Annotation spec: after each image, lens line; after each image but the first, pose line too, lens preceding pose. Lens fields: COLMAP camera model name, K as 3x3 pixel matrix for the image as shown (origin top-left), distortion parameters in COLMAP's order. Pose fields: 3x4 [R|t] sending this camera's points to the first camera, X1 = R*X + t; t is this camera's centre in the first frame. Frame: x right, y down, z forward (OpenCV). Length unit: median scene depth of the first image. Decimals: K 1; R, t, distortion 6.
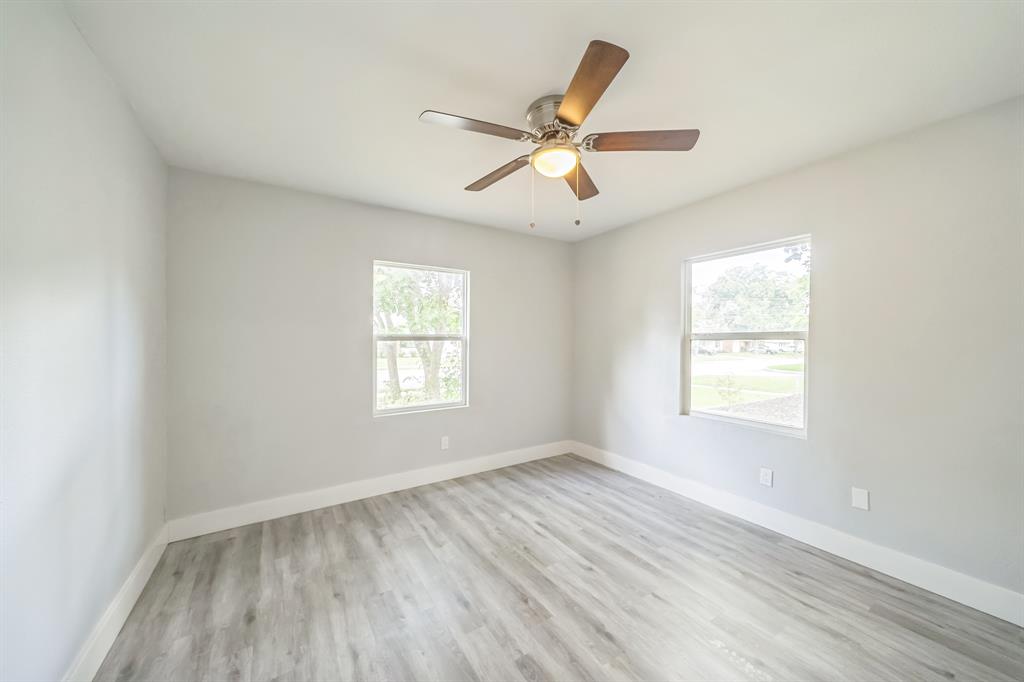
lens RADIAL K [[361.1, 0, 511.9], [0, 361.1, 342.4], [0, 0, 1]] dist [-0.002147, 0.000040]
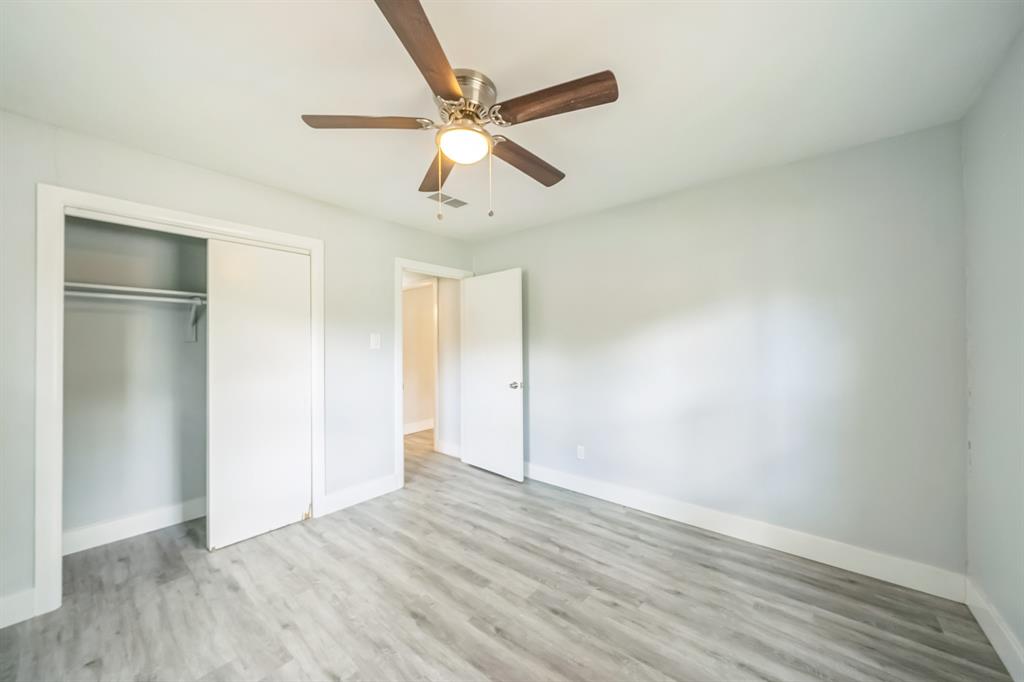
lens RADIAL K [[361.1, 0, 511.9], [0, 361.1, 342.4], [0, 0, 1]] dist [-0.002147, 0.000040]
pose [[-0.953399, 0.000692, -0.301712, 0.278648], [0.001309, 0.999997, -0.001841, -0.009991], [0.301710, -0.002151, -0.953397, 1.871046]]
